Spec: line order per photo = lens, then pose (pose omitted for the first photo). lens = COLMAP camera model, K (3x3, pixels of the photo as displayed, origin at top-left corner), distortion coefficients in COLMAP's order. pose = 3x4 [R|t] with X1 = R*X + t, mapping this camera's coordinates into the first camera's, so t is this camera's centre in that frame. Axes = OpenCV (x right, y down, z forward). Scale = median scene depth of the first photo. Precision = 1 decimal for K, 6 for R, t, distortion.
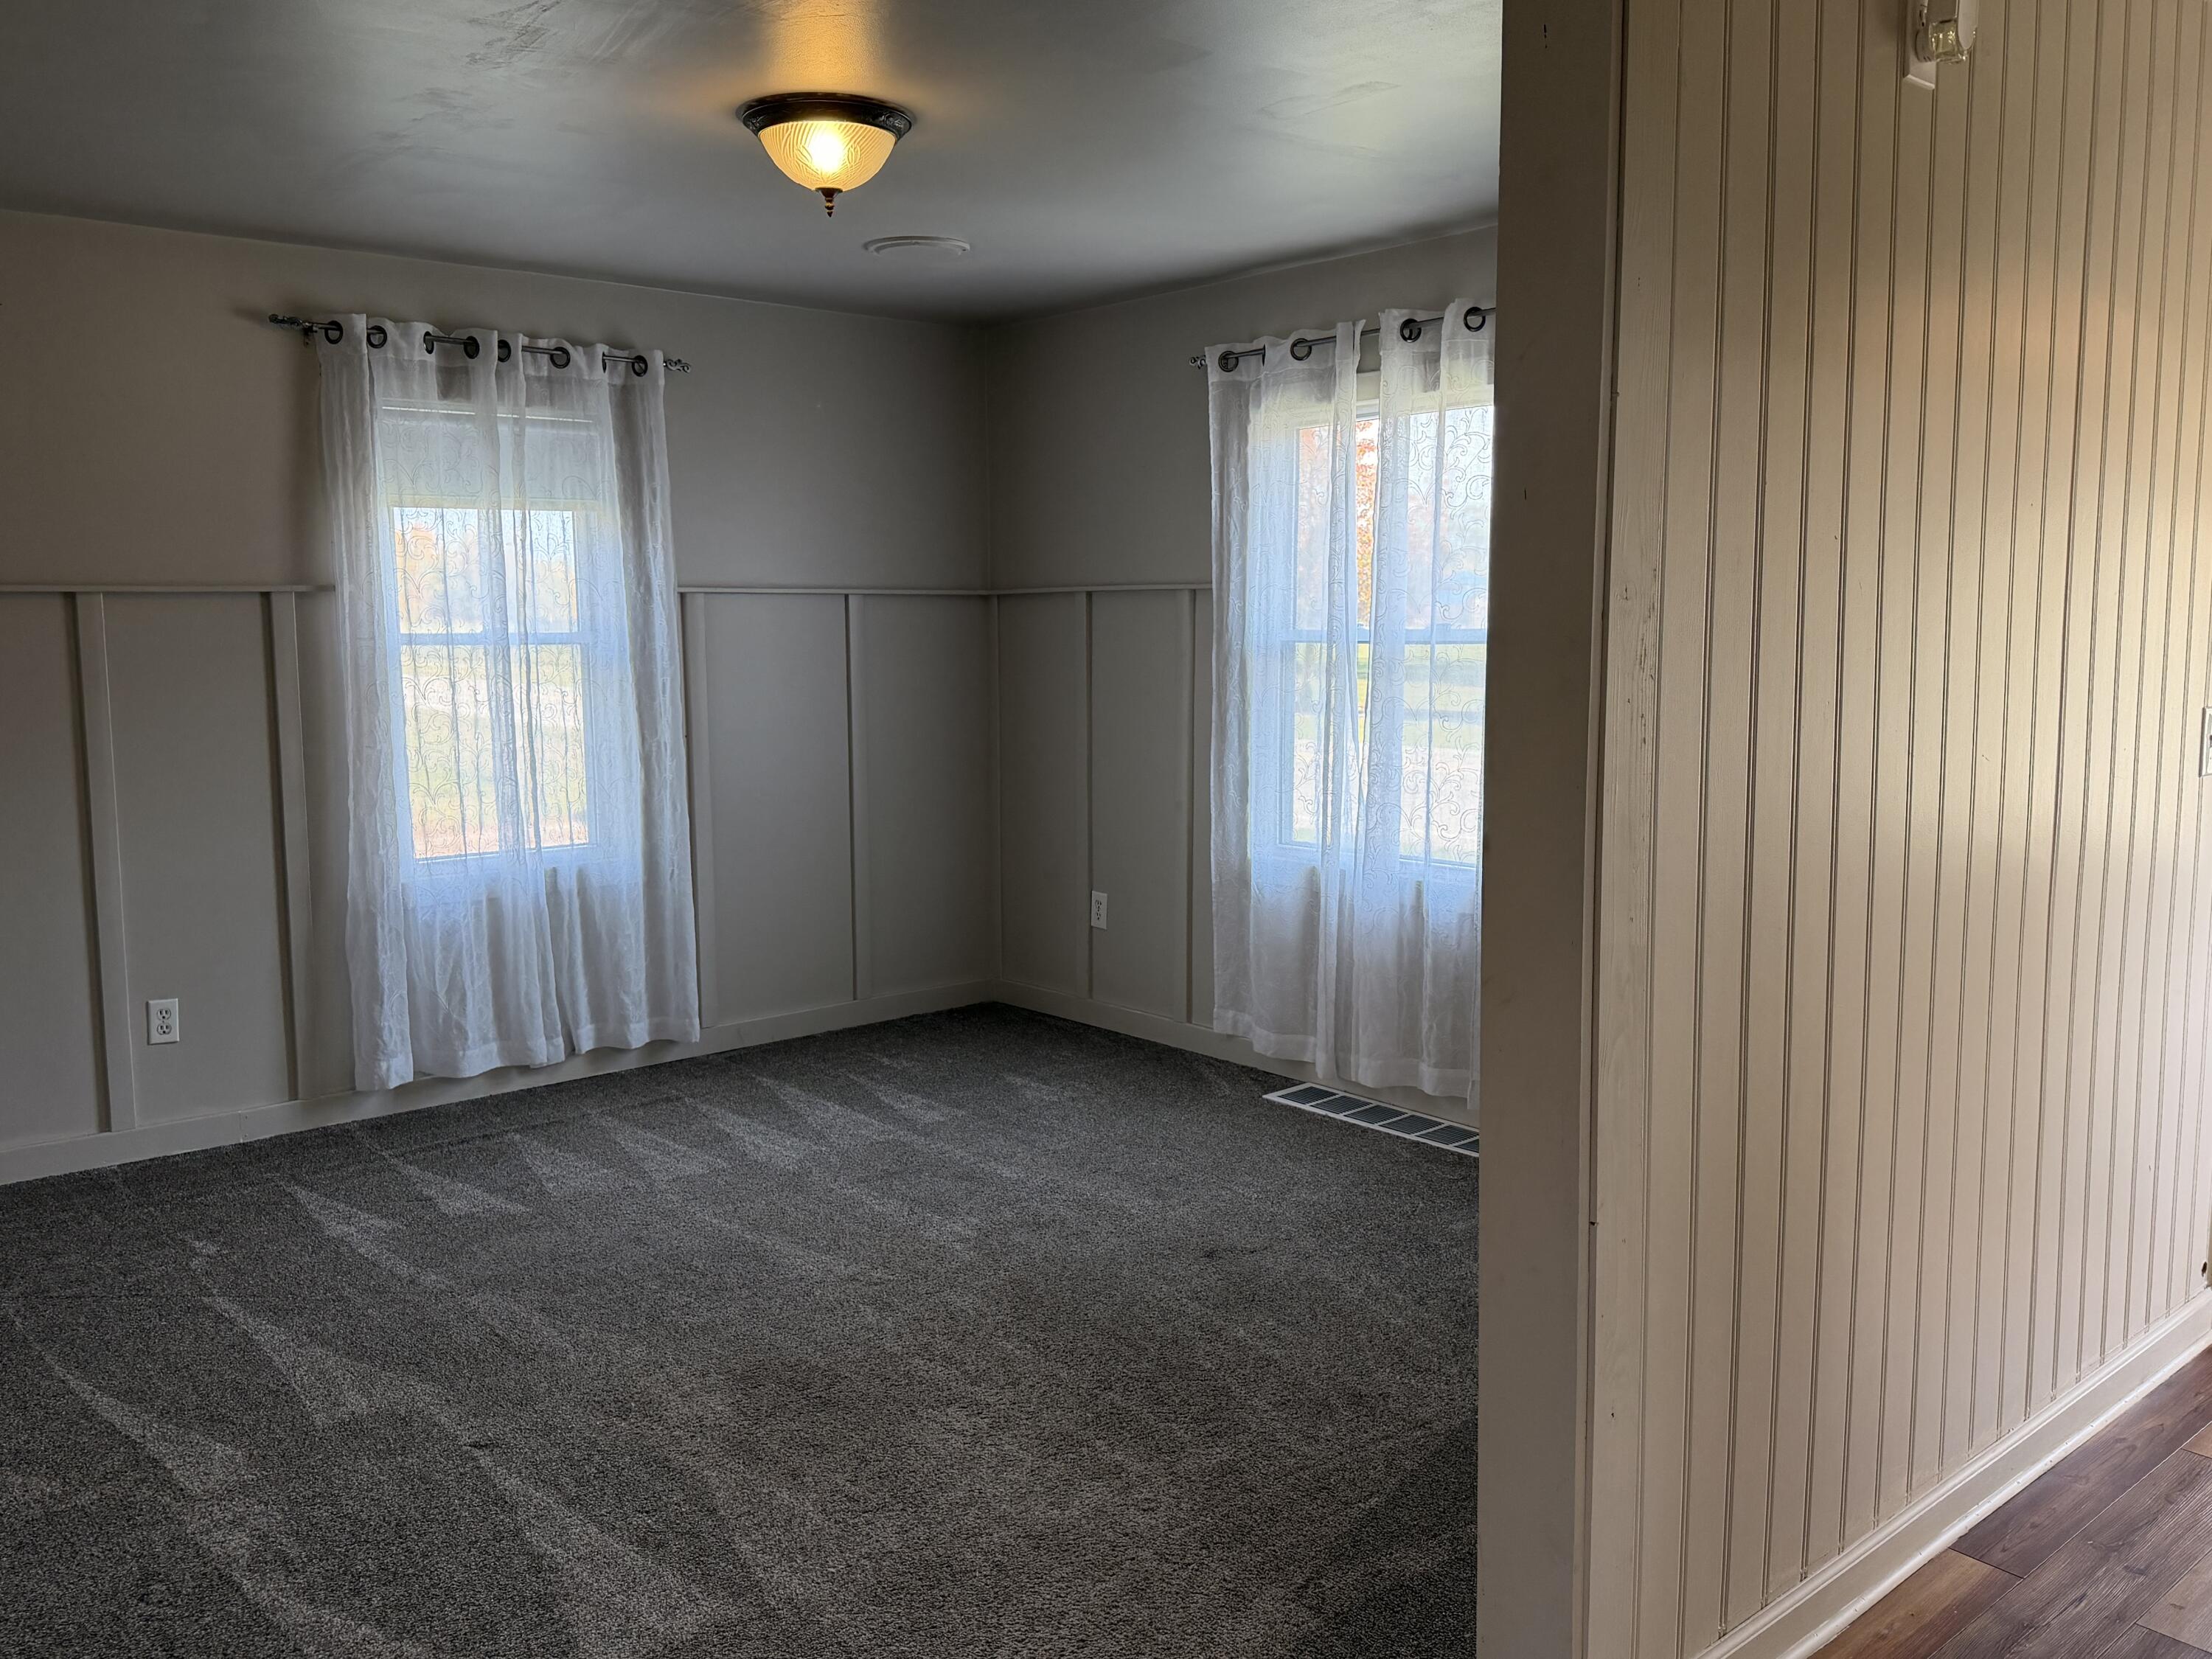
lens RADIAL K [[1810.3, 0, 1106.7], [0, 1810.3, 823.4], [0, 0, 1]] dist [0.019521, 0.000694]
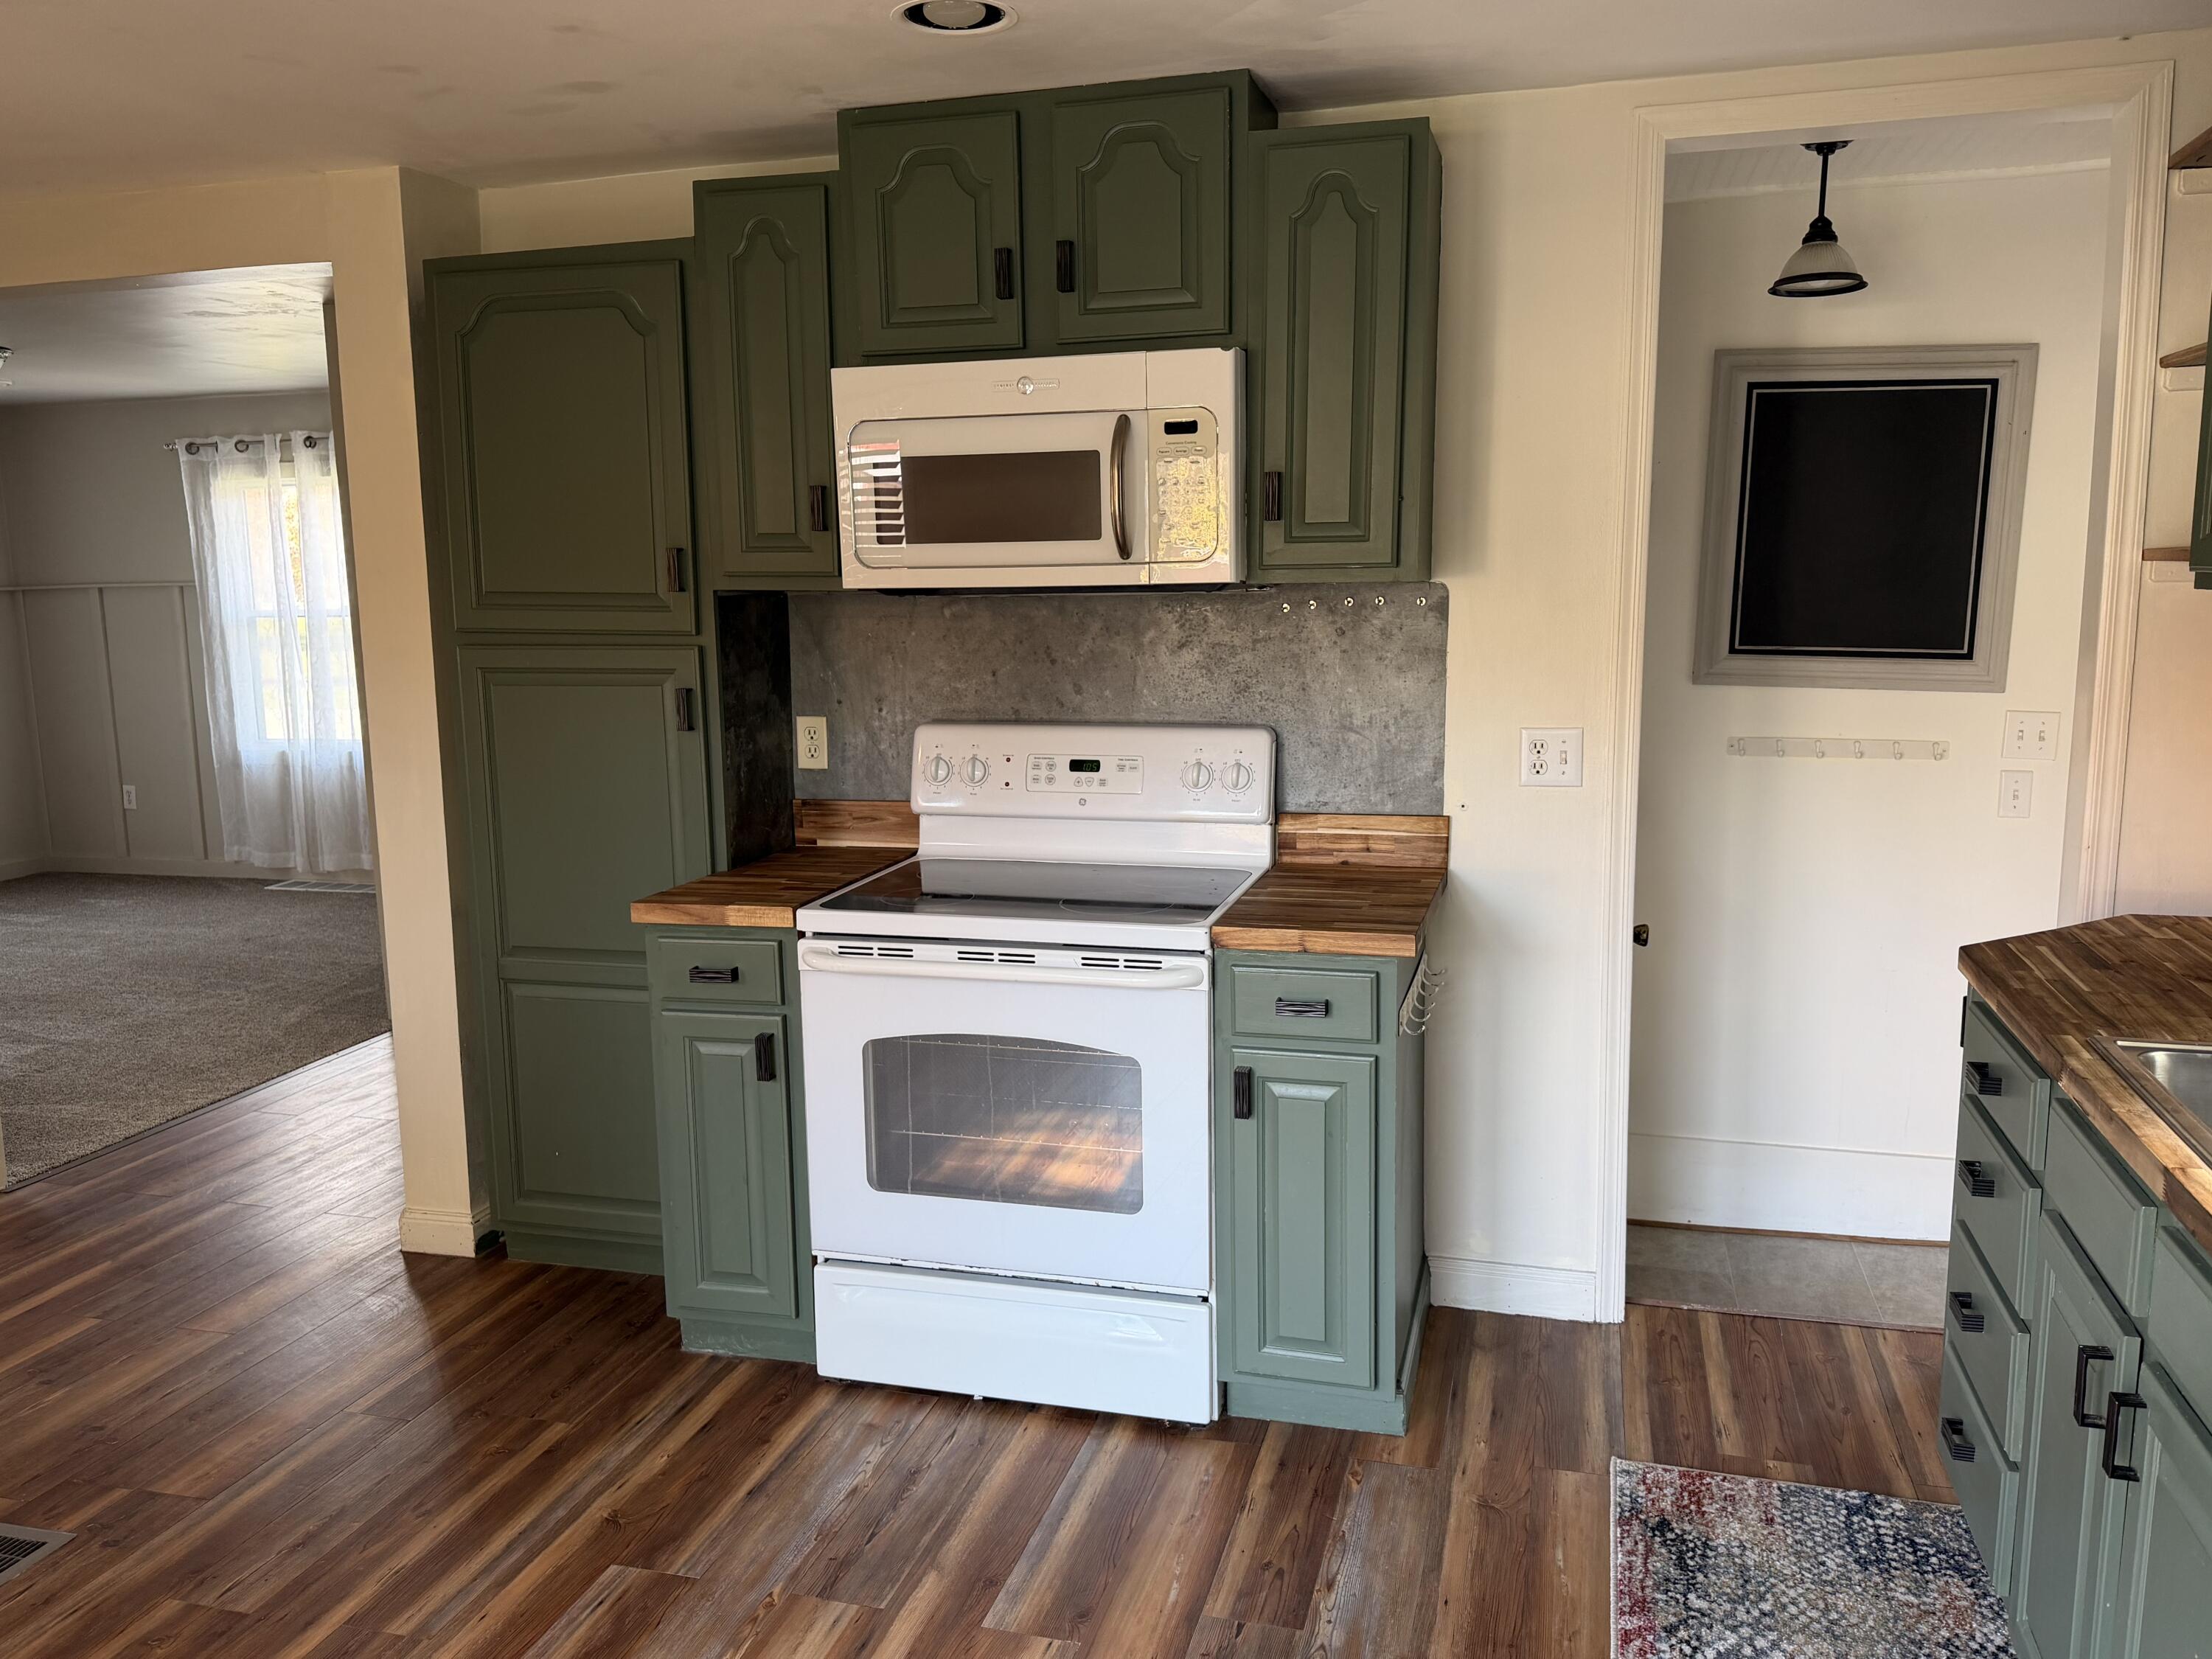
lens RADIAL K [[1688.0, 0, 1101.0], [0, 1688.0, 829.6], [0, 0, 1]] dist [0.008846, 0.000906]
pose [[0.836985, -0.098875, 0.538219, -0.103946], [0.080247, 0.995085, 0.058013, 0.067152], [-0.541310, -0.005365, 0.840806, -0.742494]]
